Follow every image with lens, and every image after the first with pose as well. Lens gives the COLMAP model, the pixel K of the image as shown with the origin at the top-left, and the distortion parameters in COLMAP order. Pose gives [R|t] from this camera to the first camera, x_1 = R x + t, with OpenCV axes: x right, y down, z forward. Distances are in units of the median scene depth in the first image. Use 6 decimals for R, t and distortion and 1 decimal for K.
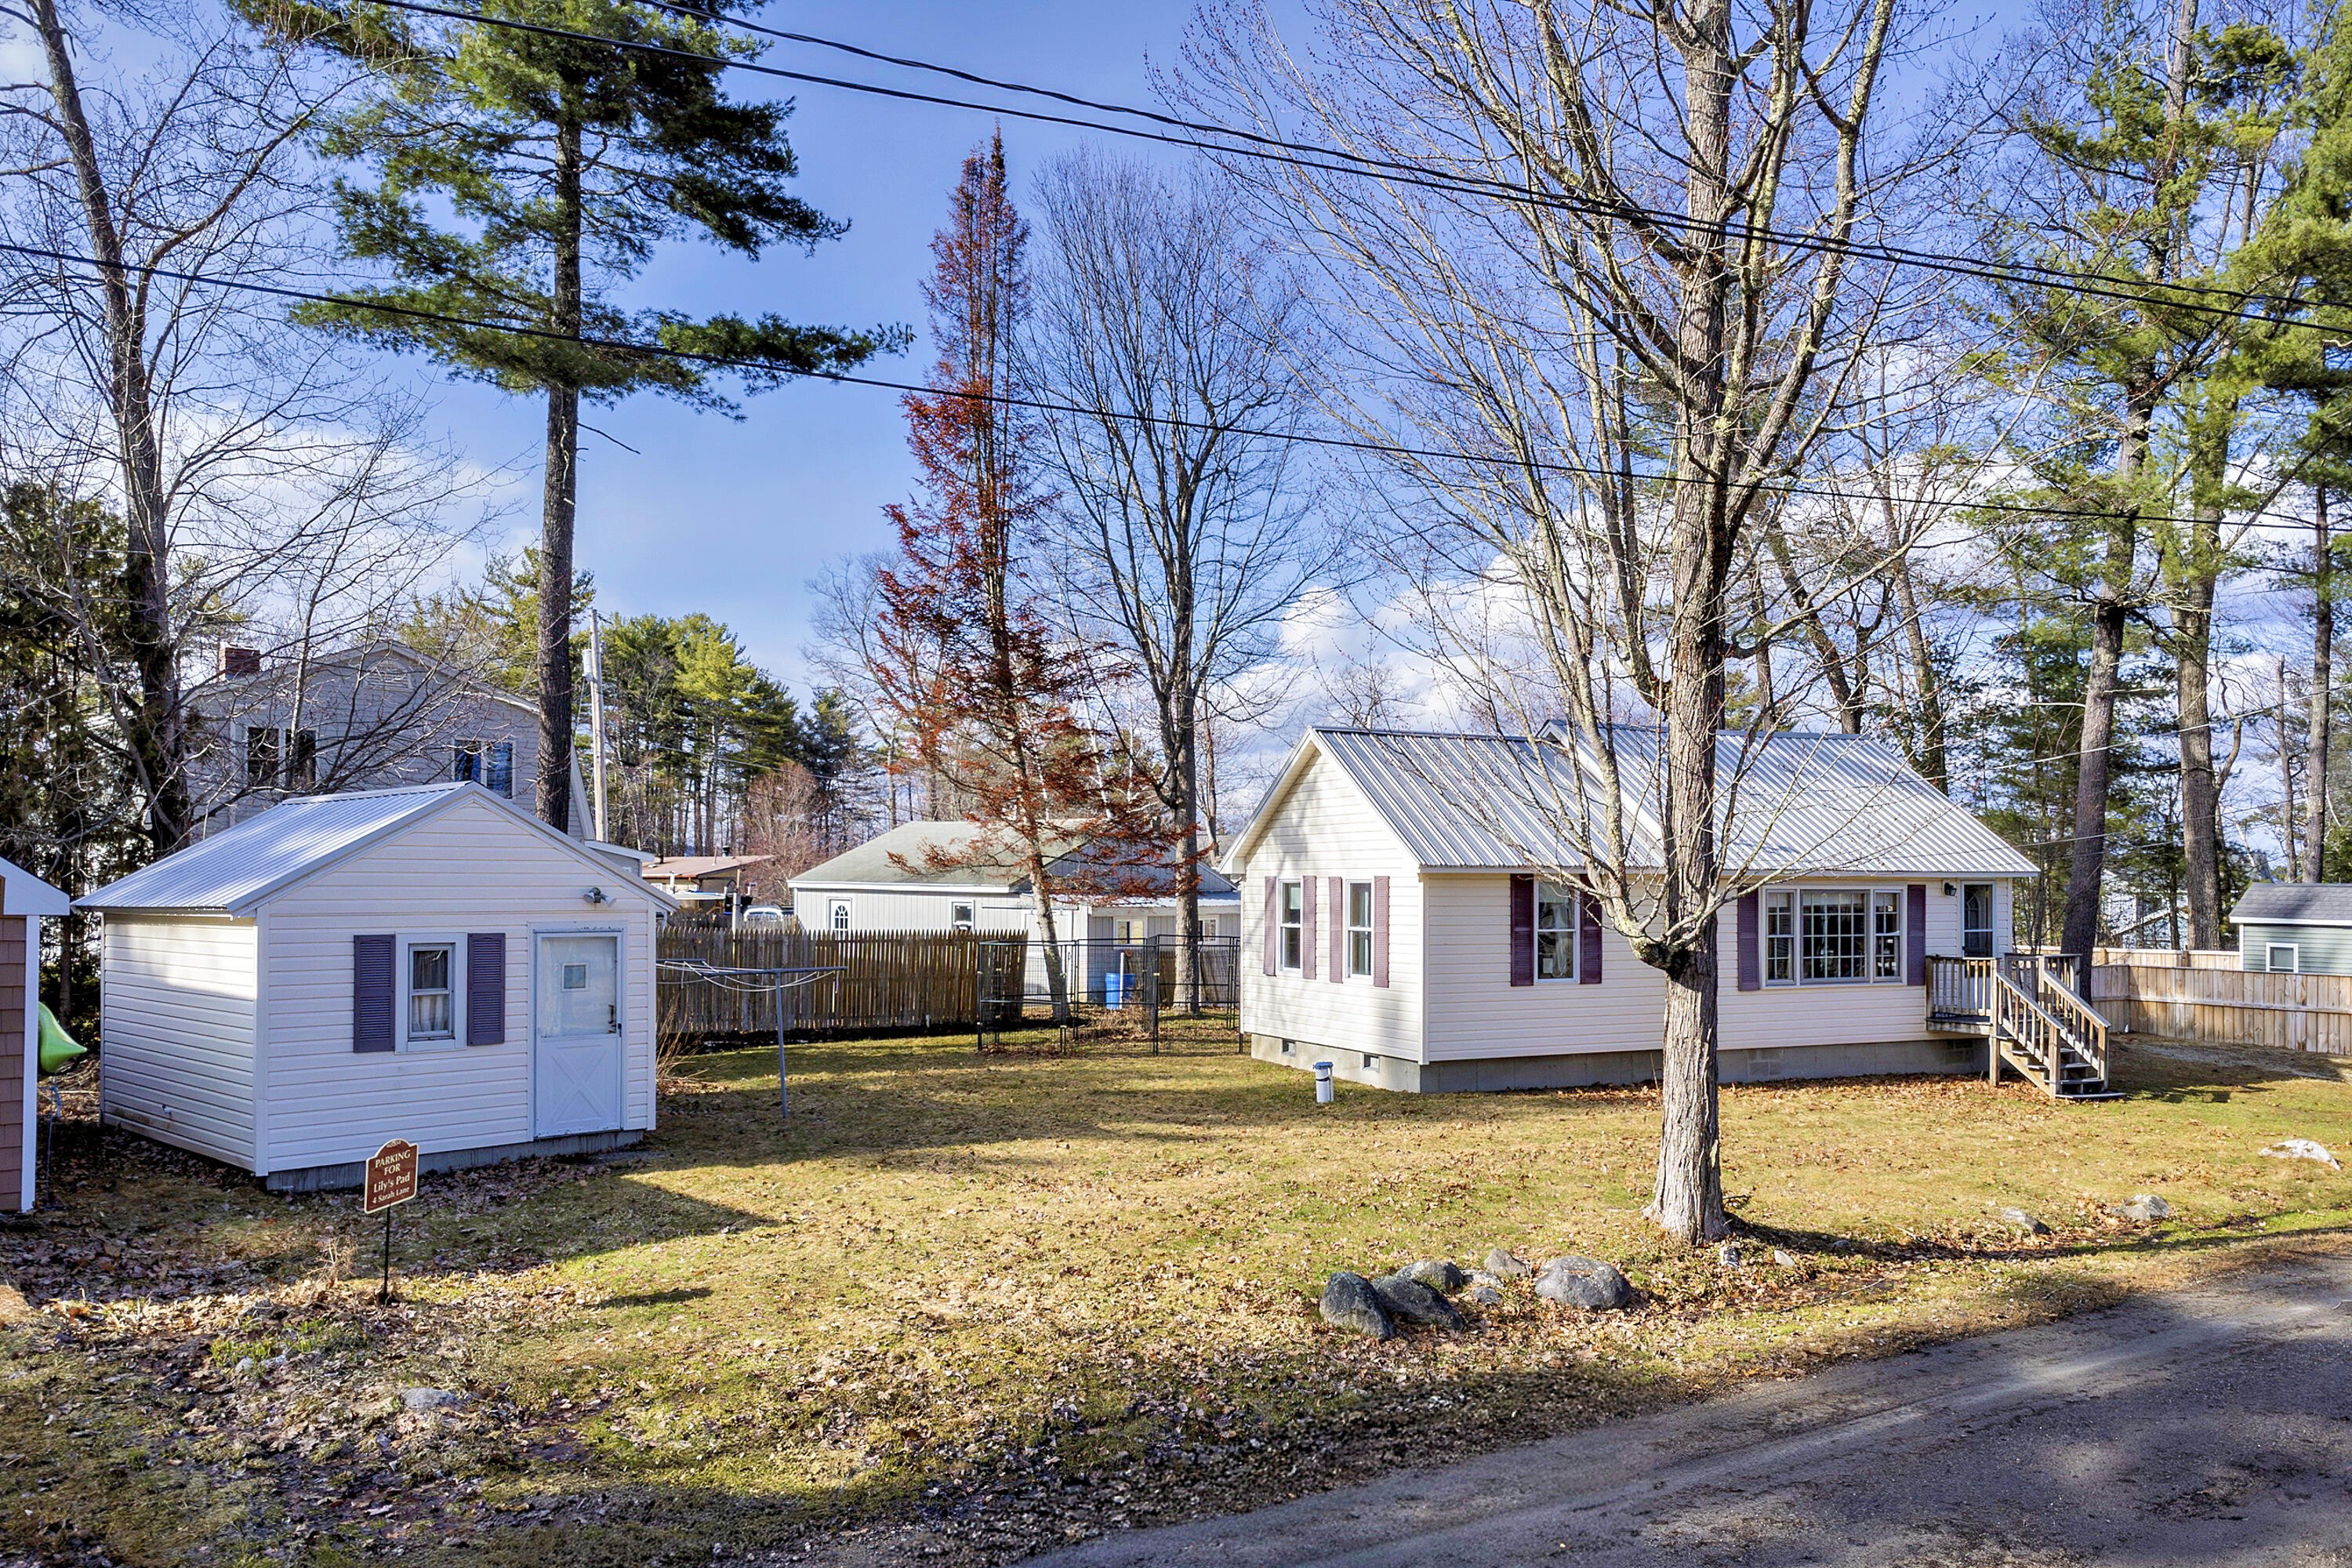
lens RADIAL K [[1688.1, 0, 1205.1], [0, 1688.1, 874.9], [0, 0, 1]] dist [-0.002652, 0.000280]
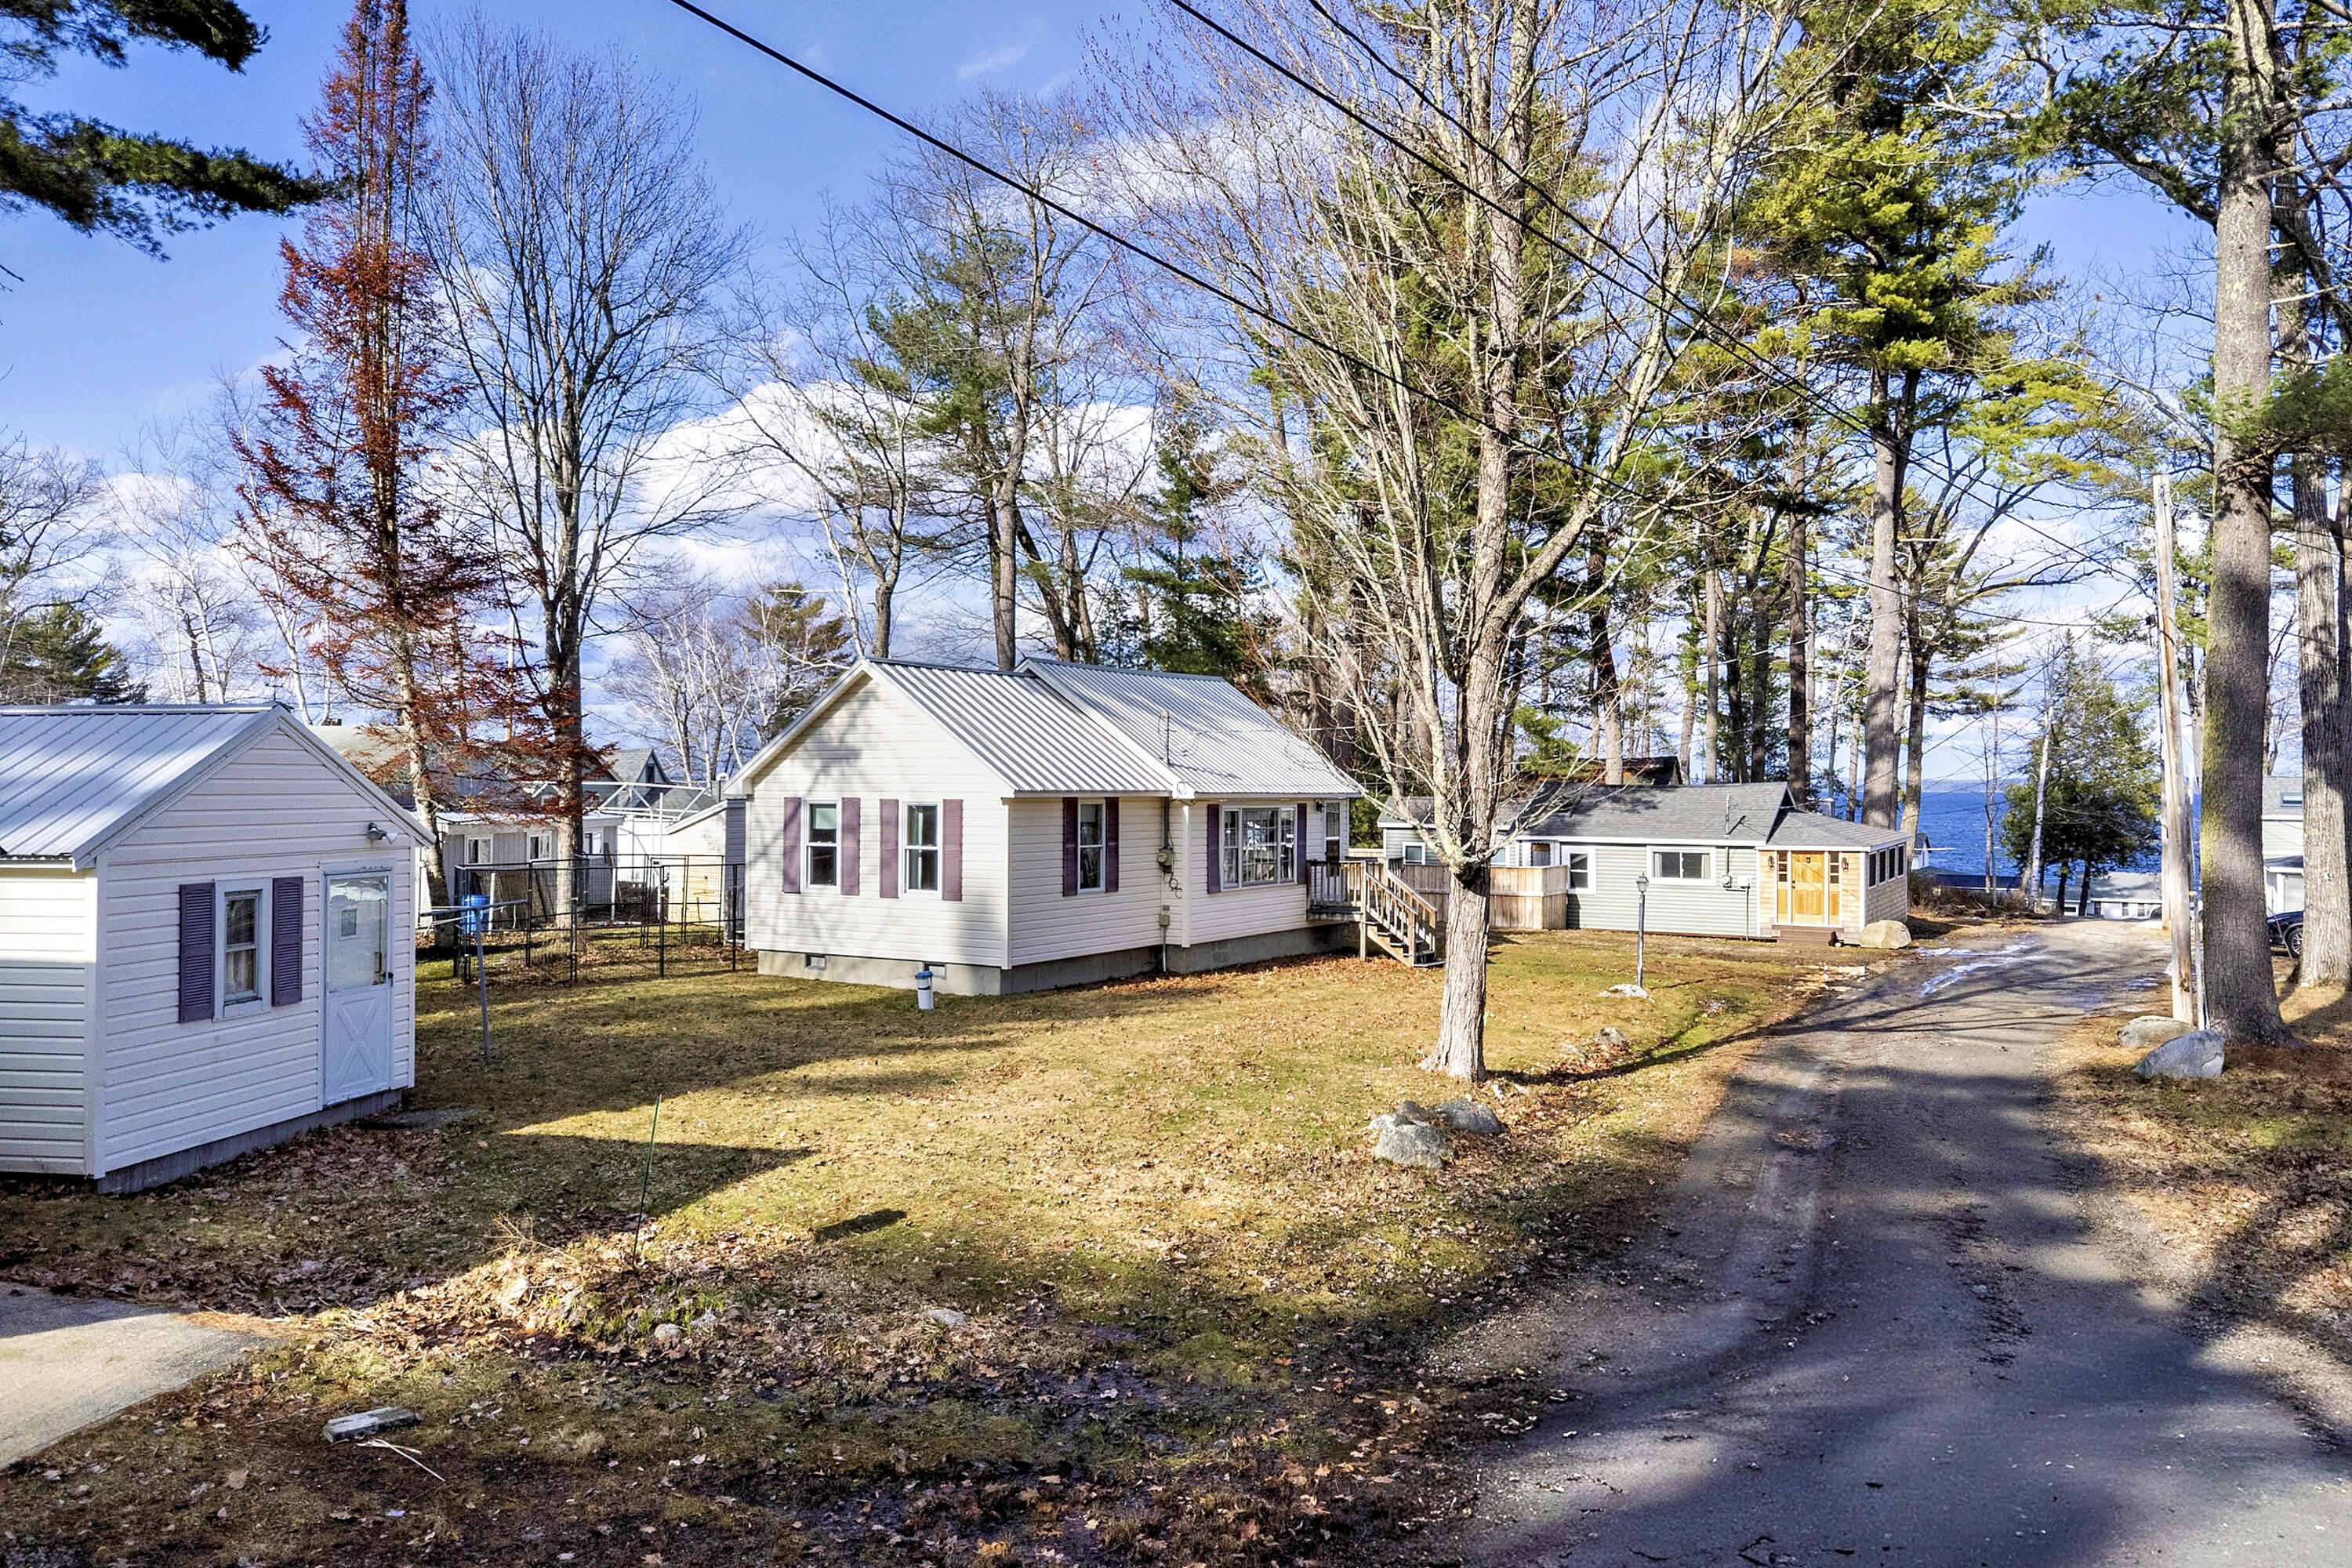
lens RADIAL K [[1675.5, 0, 1192.6], [0, 1675.5, 783.2], [0, 0, 1]] dist [0.001842, -0.001006]
pose [[0.831929, 0.003769, 0.554869, -0.351836], [-0.006792, 0.999971, 0.003391, -0.013692], [-0.554840, -0.006590, 0.831931, 0.012488]]
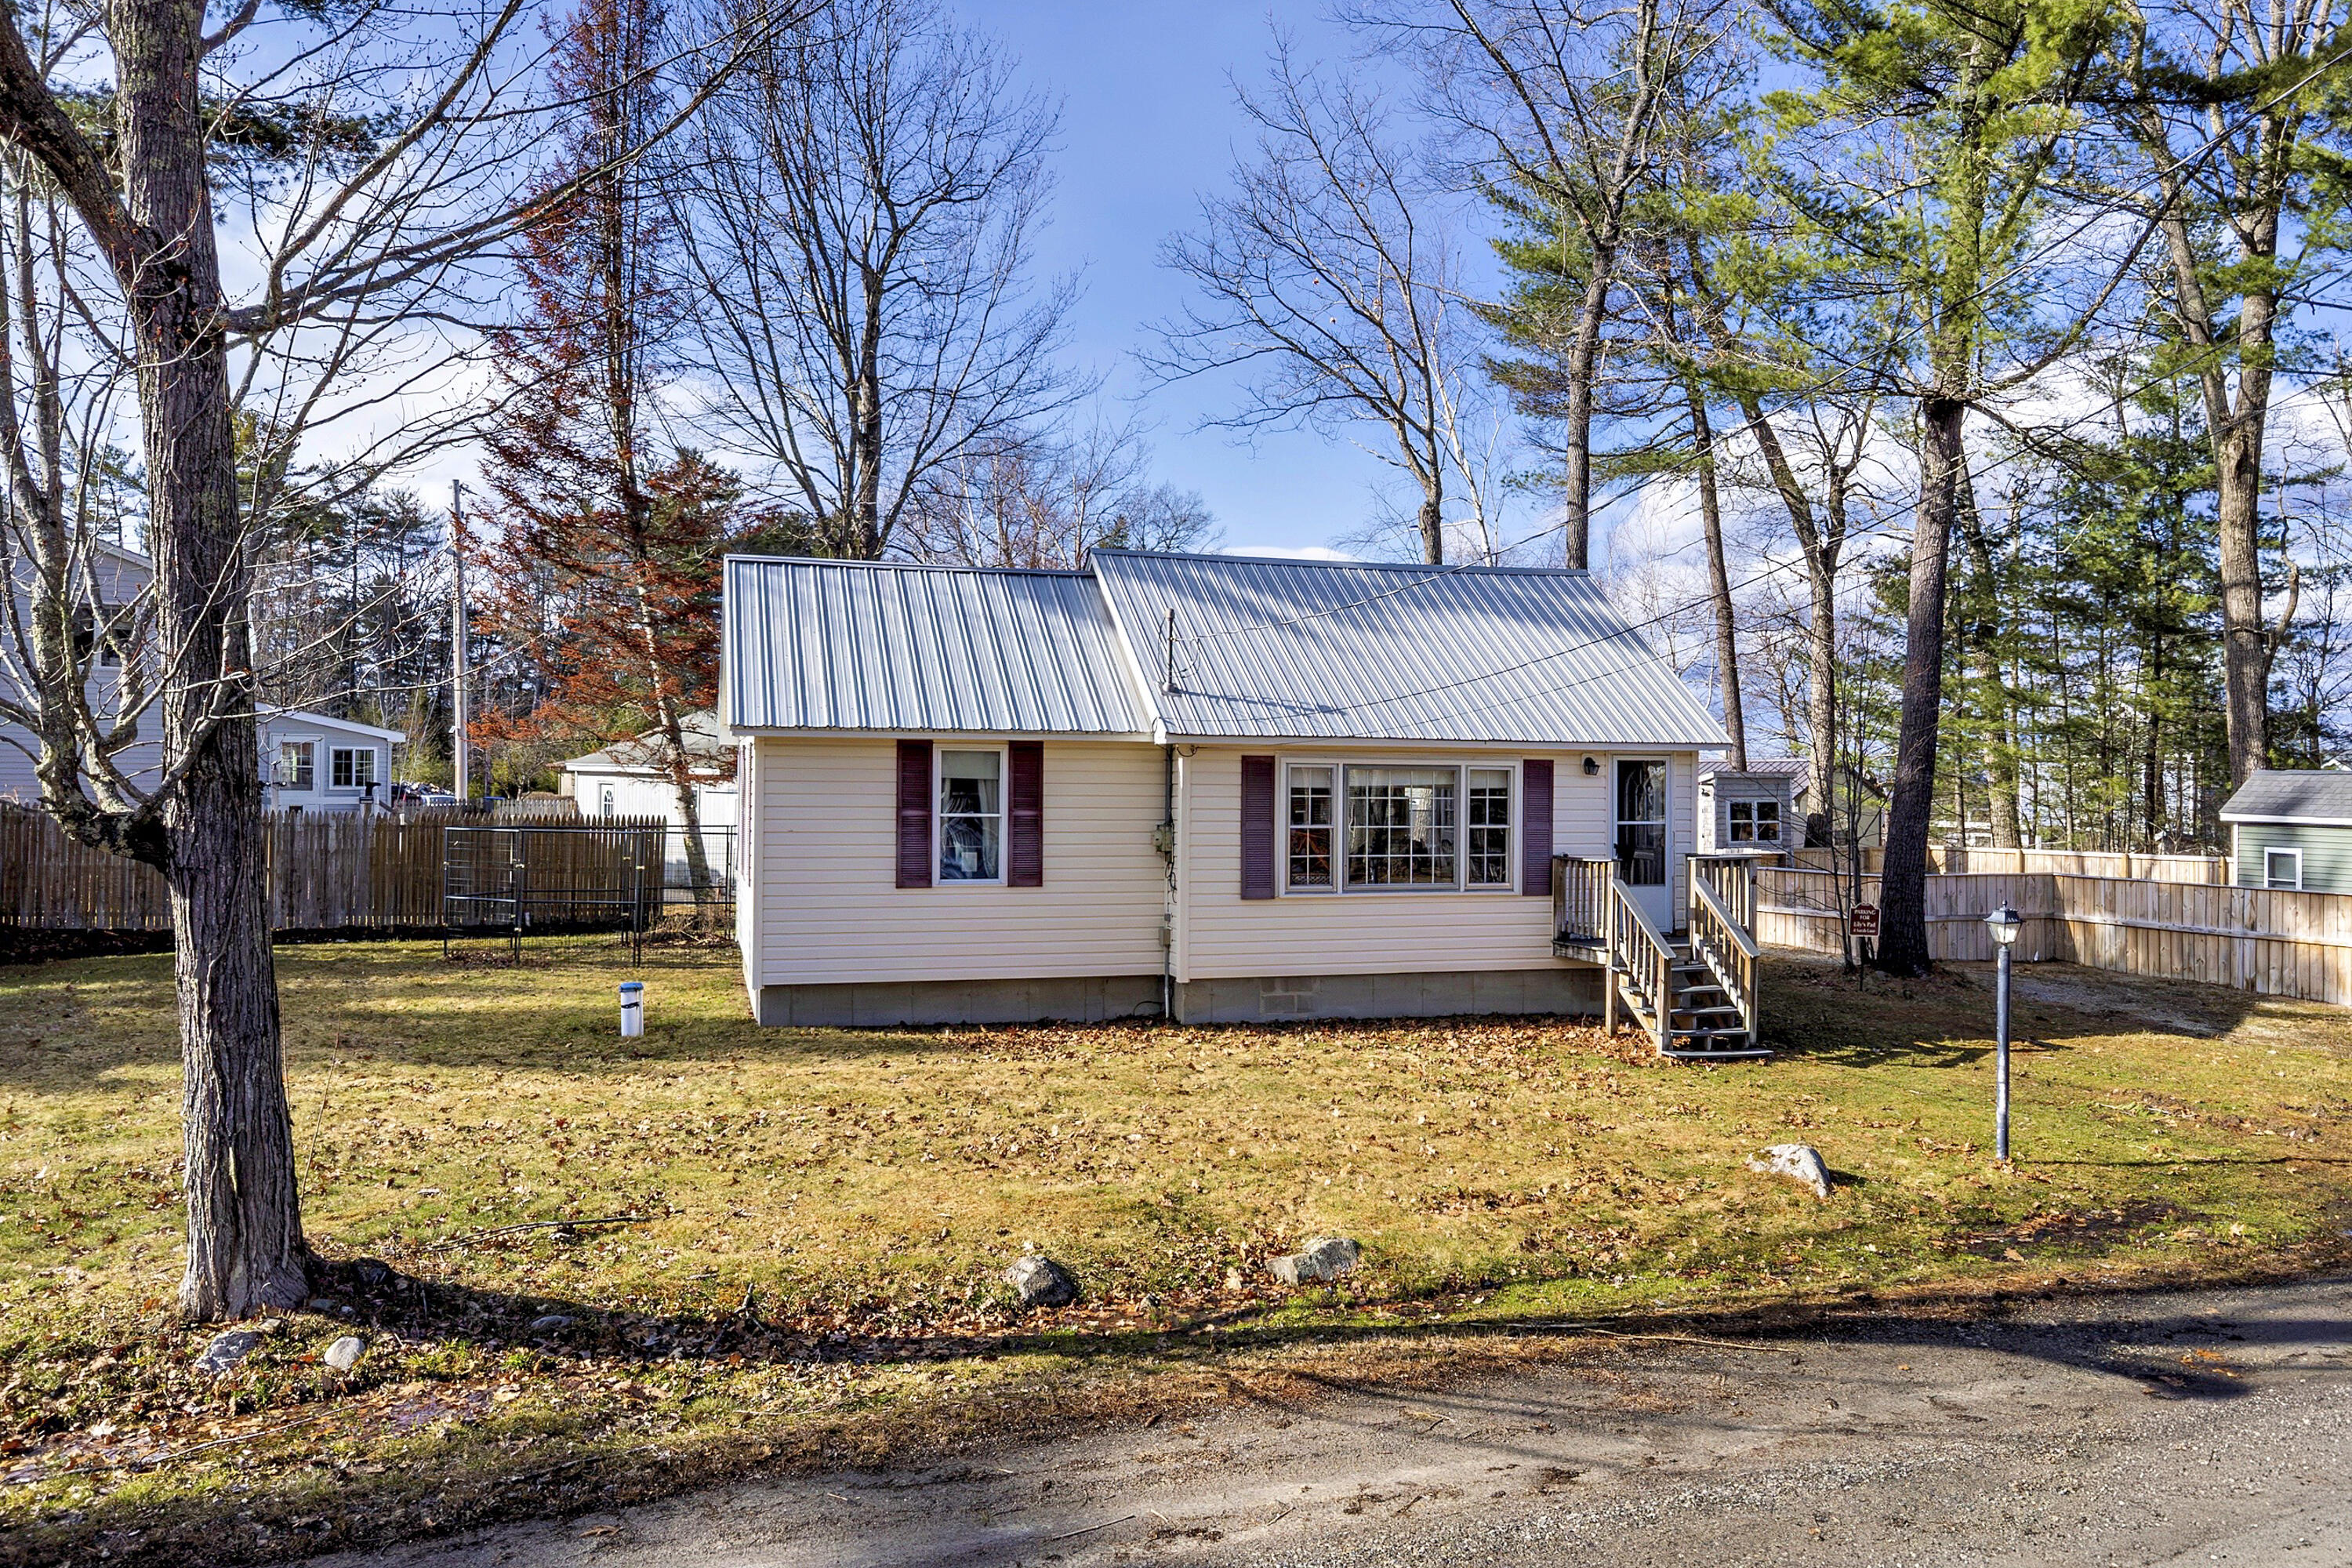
lens RADIAL K [[1675.5, 0, 1192.6], [0, 1675.5, 783.2], [0, 0, 1]] dist [0.001842, -0.001006]
pose [[0.988232, 0.005042, -0.152880, 0.403667], [-0.004182, 0.999974, 0.005947, 0.012964], [0.152906, -0.005237, 0.988227, 0.259673]]
